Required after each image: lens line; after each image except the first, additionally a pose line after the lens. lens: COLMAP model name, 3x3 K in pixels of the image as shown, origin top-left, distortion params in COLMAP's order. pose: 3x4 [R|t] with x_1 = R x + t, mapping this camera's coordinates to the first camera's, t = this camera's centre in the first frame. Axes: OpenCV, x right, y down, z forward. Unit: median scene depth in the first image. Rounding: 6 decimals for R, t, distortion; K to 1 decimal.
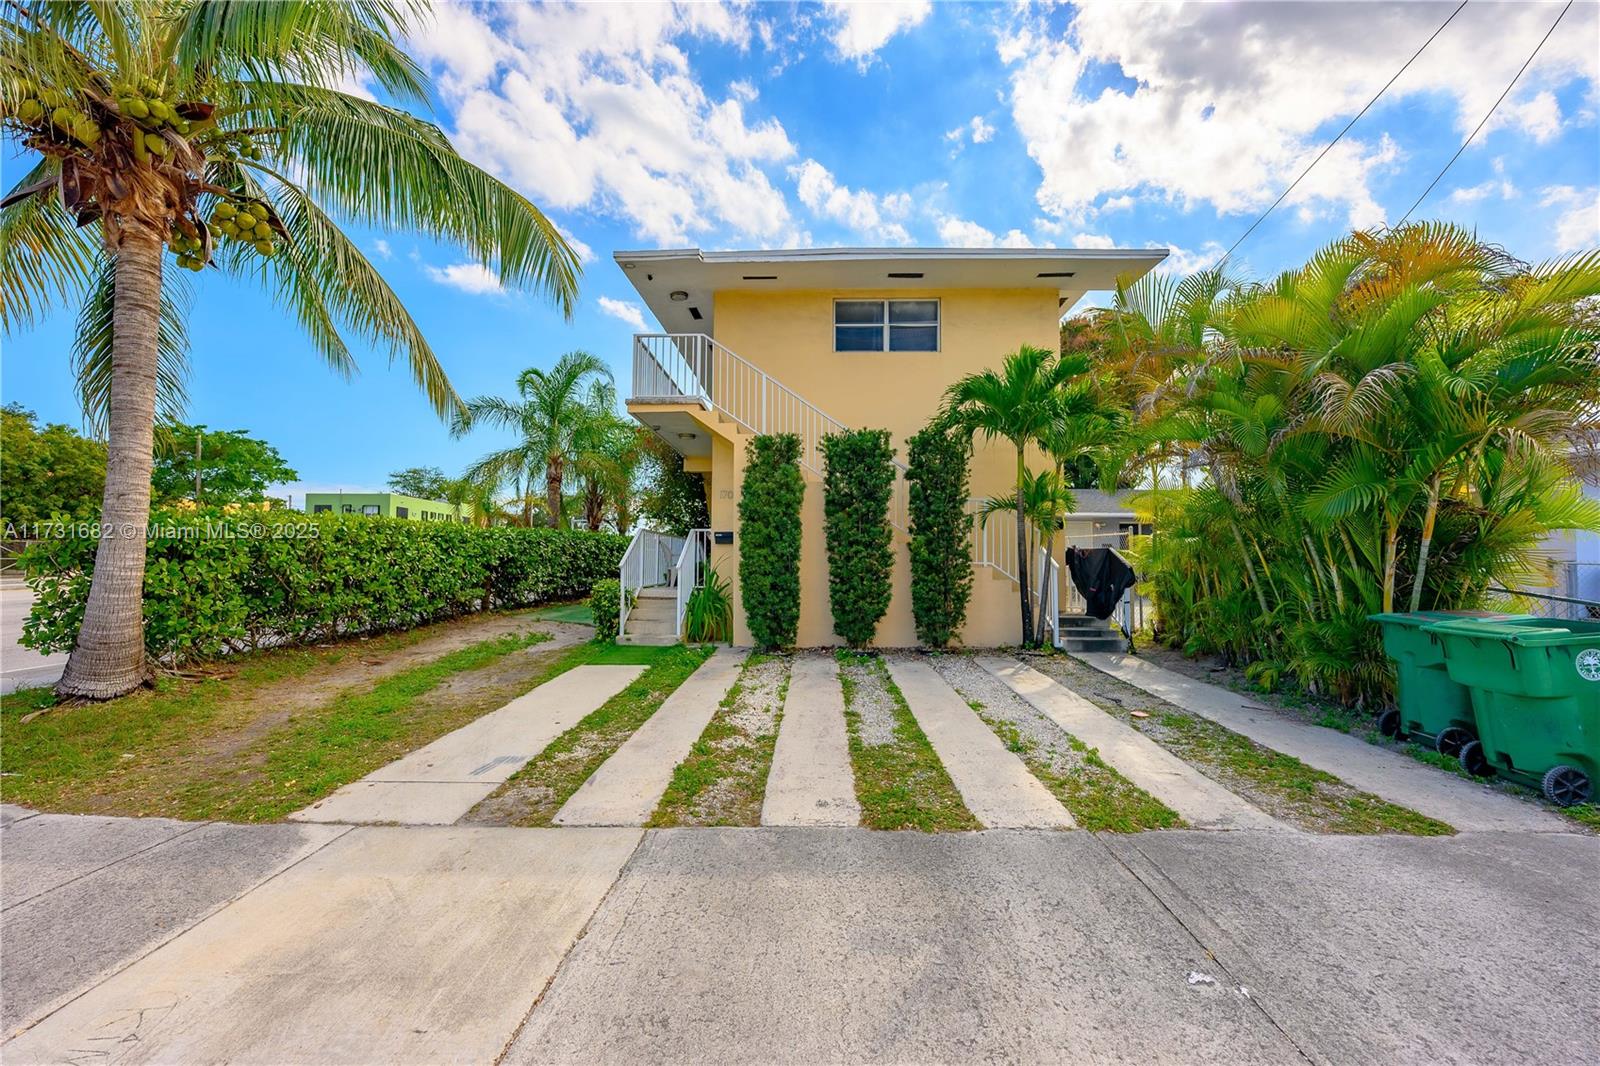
lens RADIAL K [[635.9, 0, 800.0], [0, 635.9, 533.0], [0, 0, 1]] dist [-0.002106, -0.000438]
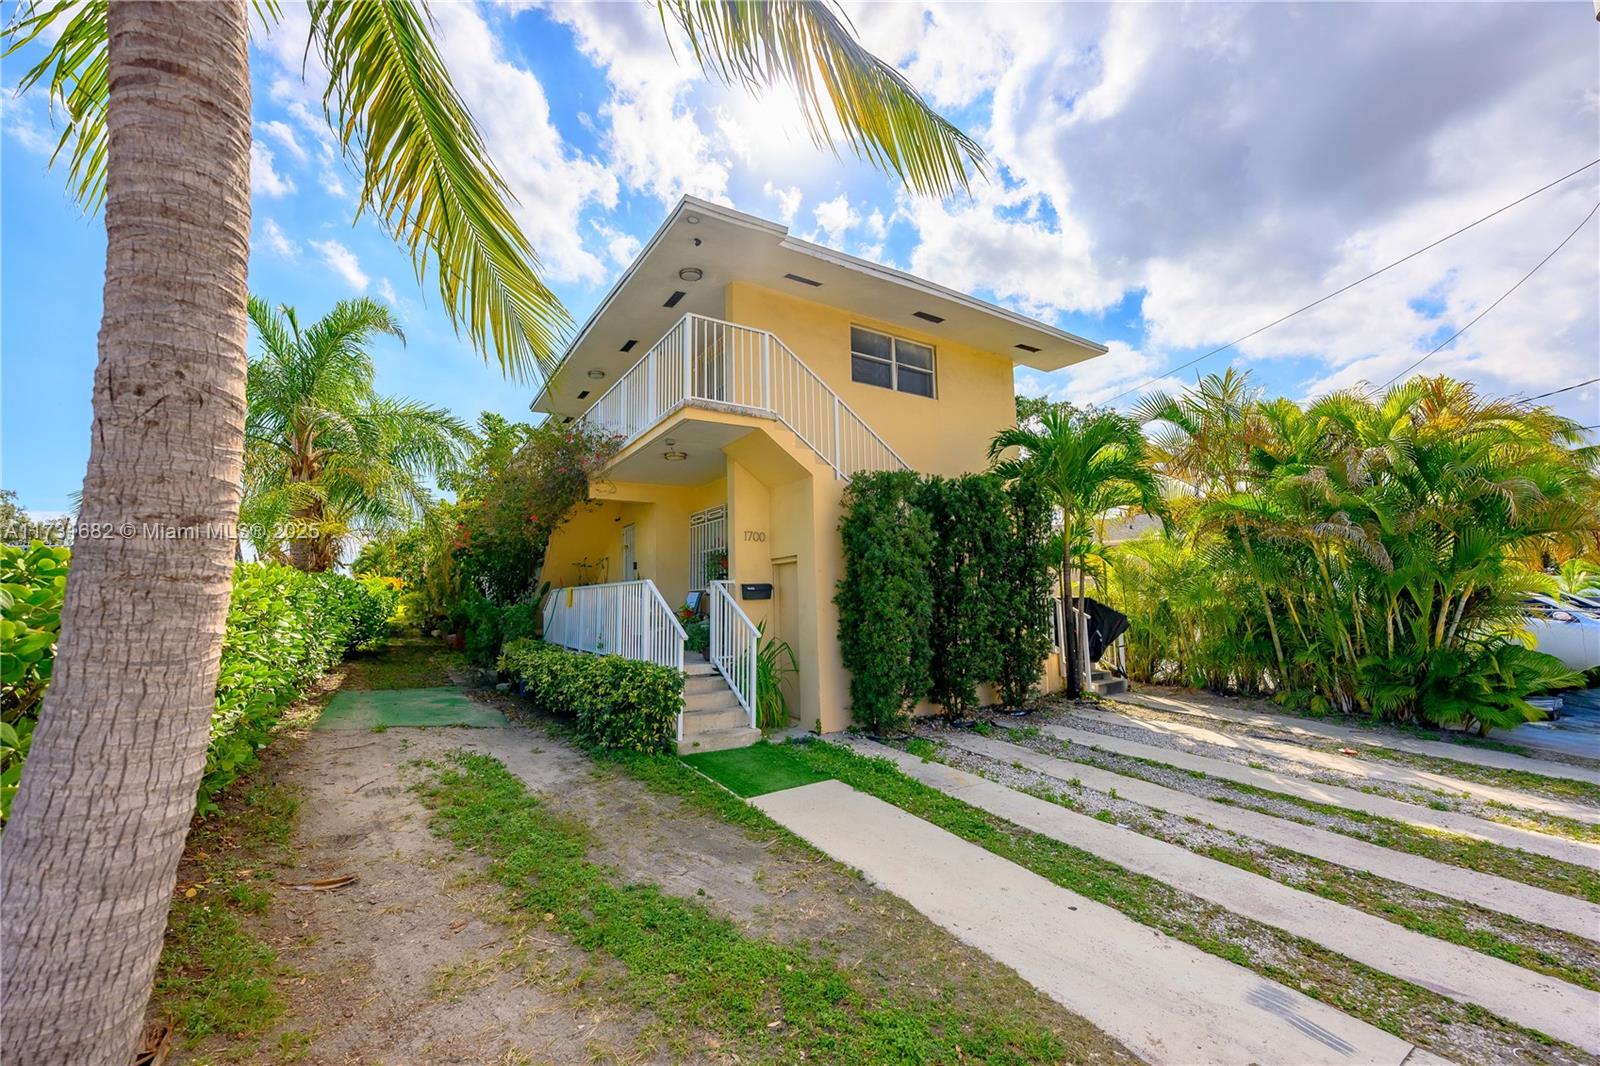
lens RADIAL K [[635.9, 0, 800.0], [0, 635.9, 533.0], [0, 0, 1]] dist [-0.002106, -0.000438]
pose [[0.826813, 0.038890, 0.561131, -0.978162], [-0.007117, 0.998250, -0.058699, -0.037415], [-0.562432, 0.044539, 0.825643, 0.610299]]
